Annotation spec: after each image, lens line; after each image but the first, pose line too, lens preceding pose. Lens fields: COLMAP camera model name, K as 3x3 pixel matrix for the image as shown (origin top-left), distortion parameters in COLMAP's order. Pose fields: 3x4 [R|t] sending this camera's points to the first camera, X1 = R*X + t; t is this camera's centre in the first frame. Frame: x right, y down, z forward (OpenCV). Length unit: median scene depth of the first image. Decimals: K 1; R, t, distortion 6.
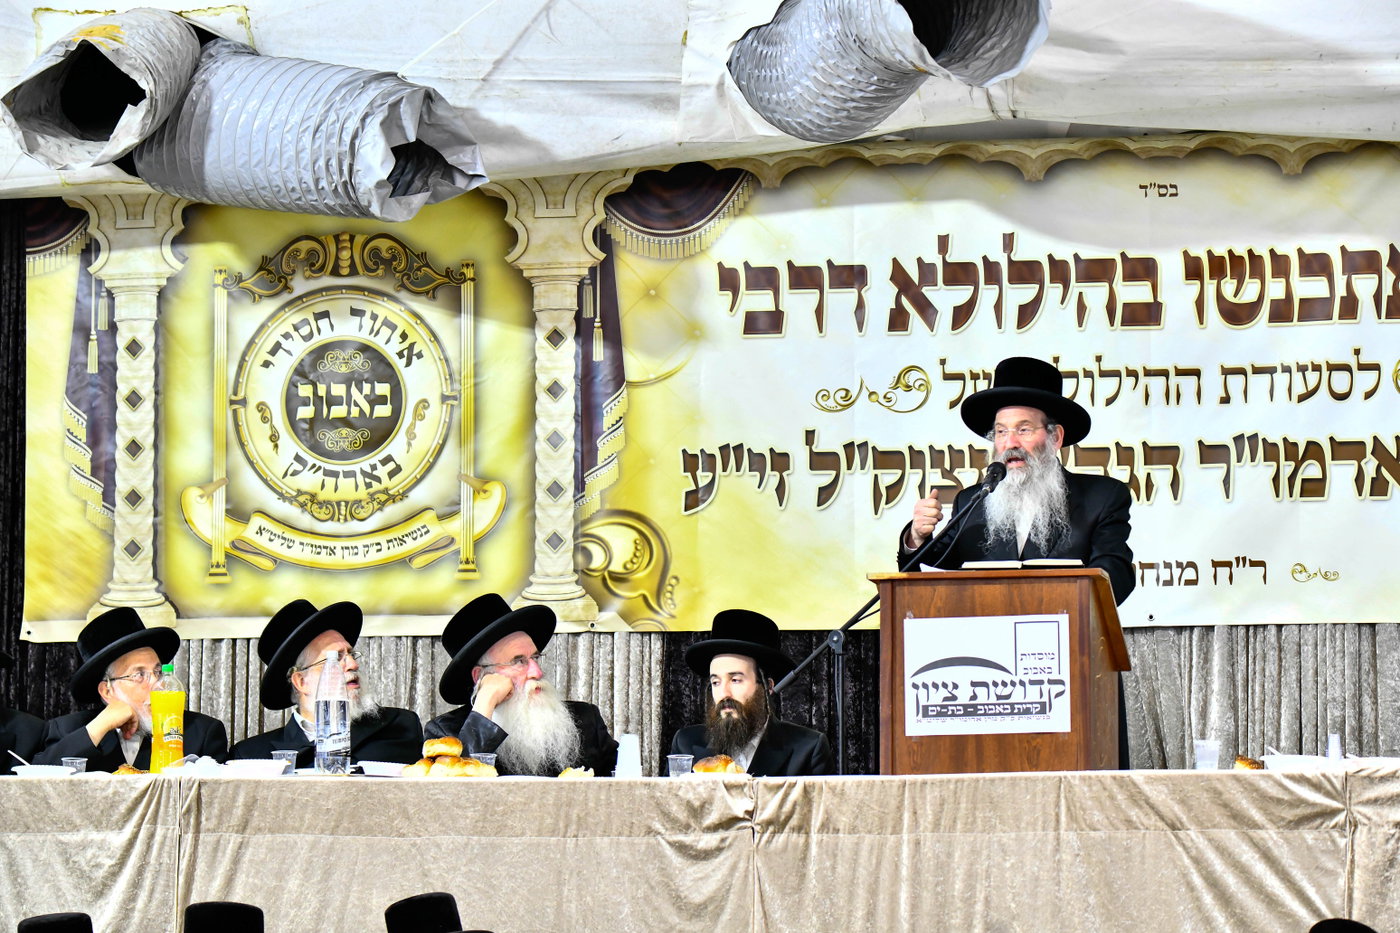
lens RADIAL K [[5787.3, 0, 709.3], [0, 5787.3, 451.4], [0, 0, 1]] dist [0.271420, 0.000000]
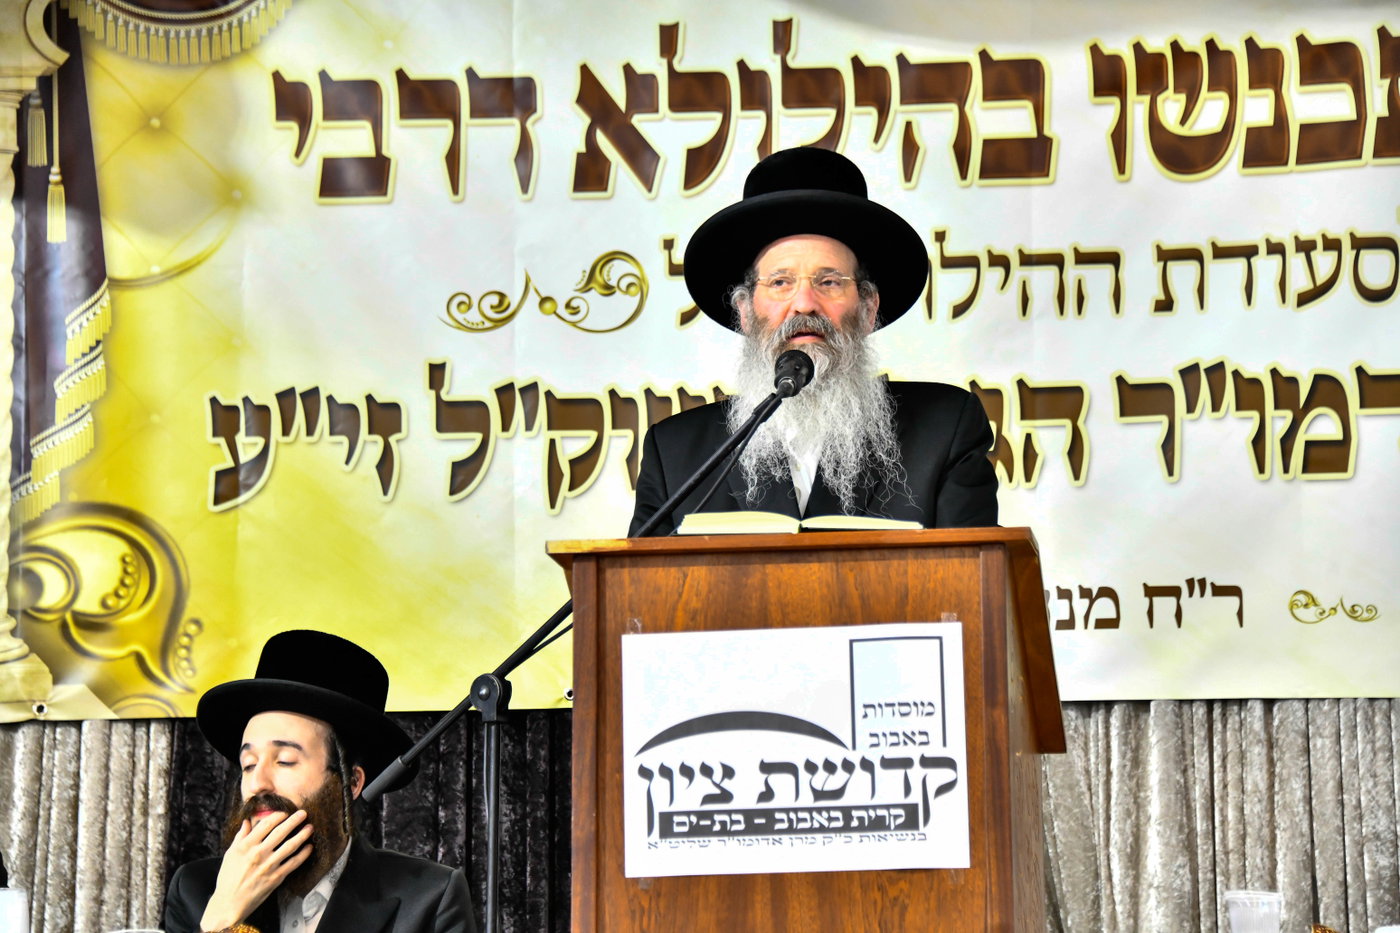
lens RADIAL K [[5074.5, 0, 701.4], [0, 5074.5, 476.5], [0, 0, 1]] dist [1.523367, 0.000000]
pose [[0.997875, 0.003491, 0.065070, 0.010640], [-0.000633, 0.999037, -0.043879, 0.029713], [-0.065161, 0.043744, 0.996915, 0.493173]]
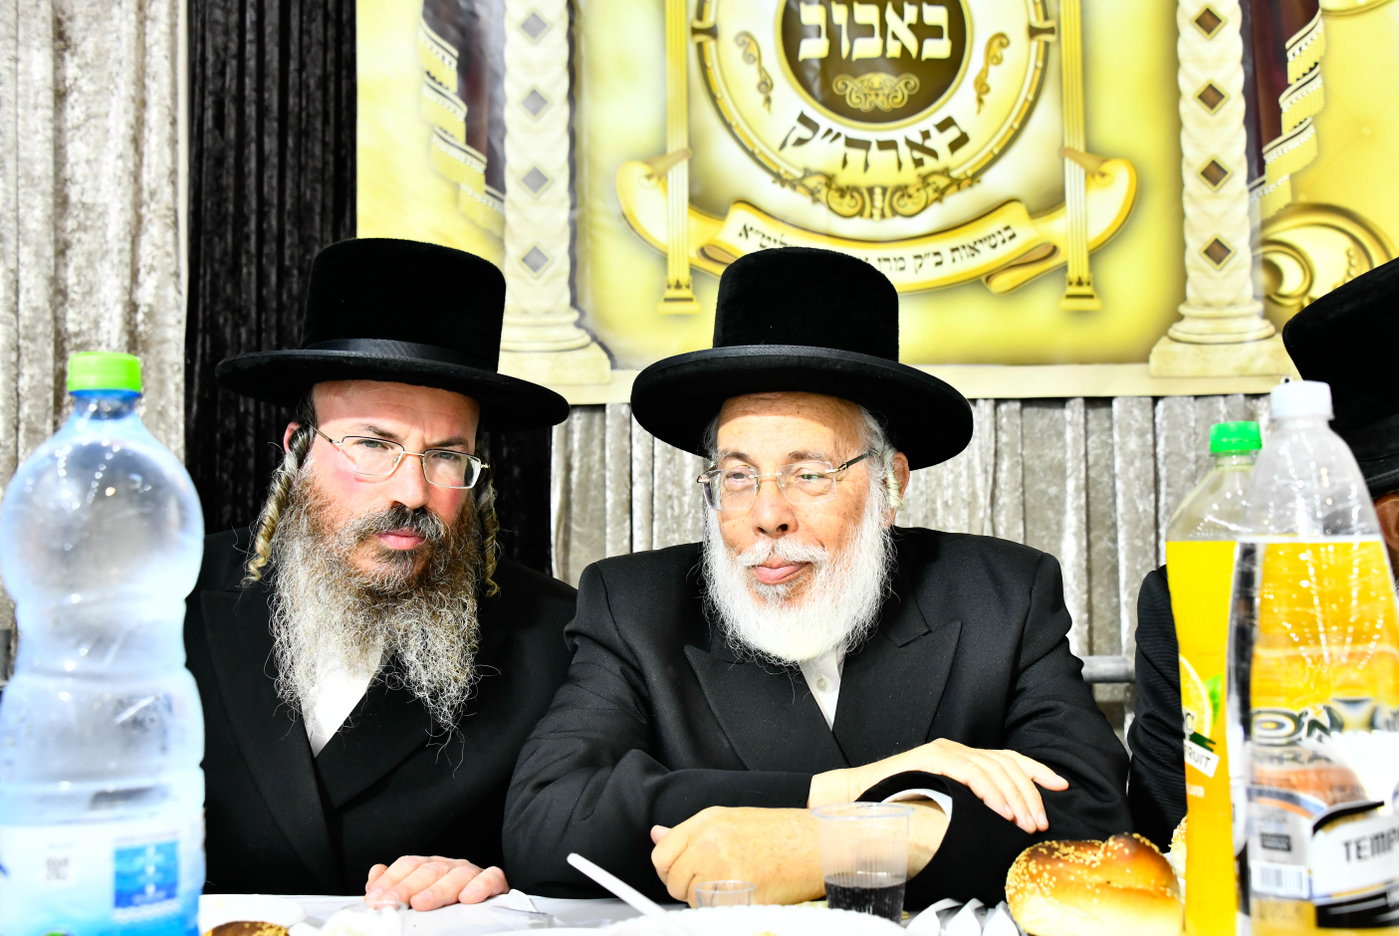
lens RADIAL K [[1229.6, 0, 702.9], [0, 1229.6, 471.2], [0, 0, 1]] dist [-0.018263, 0.021807]
pose [[0.977347, -0.002929, 0.211624, -0.112183], [-0.007232, 0.998858, 0.047225, 0.034037], [-0.211521, -0.047686, 0.976209, 0.882320]]
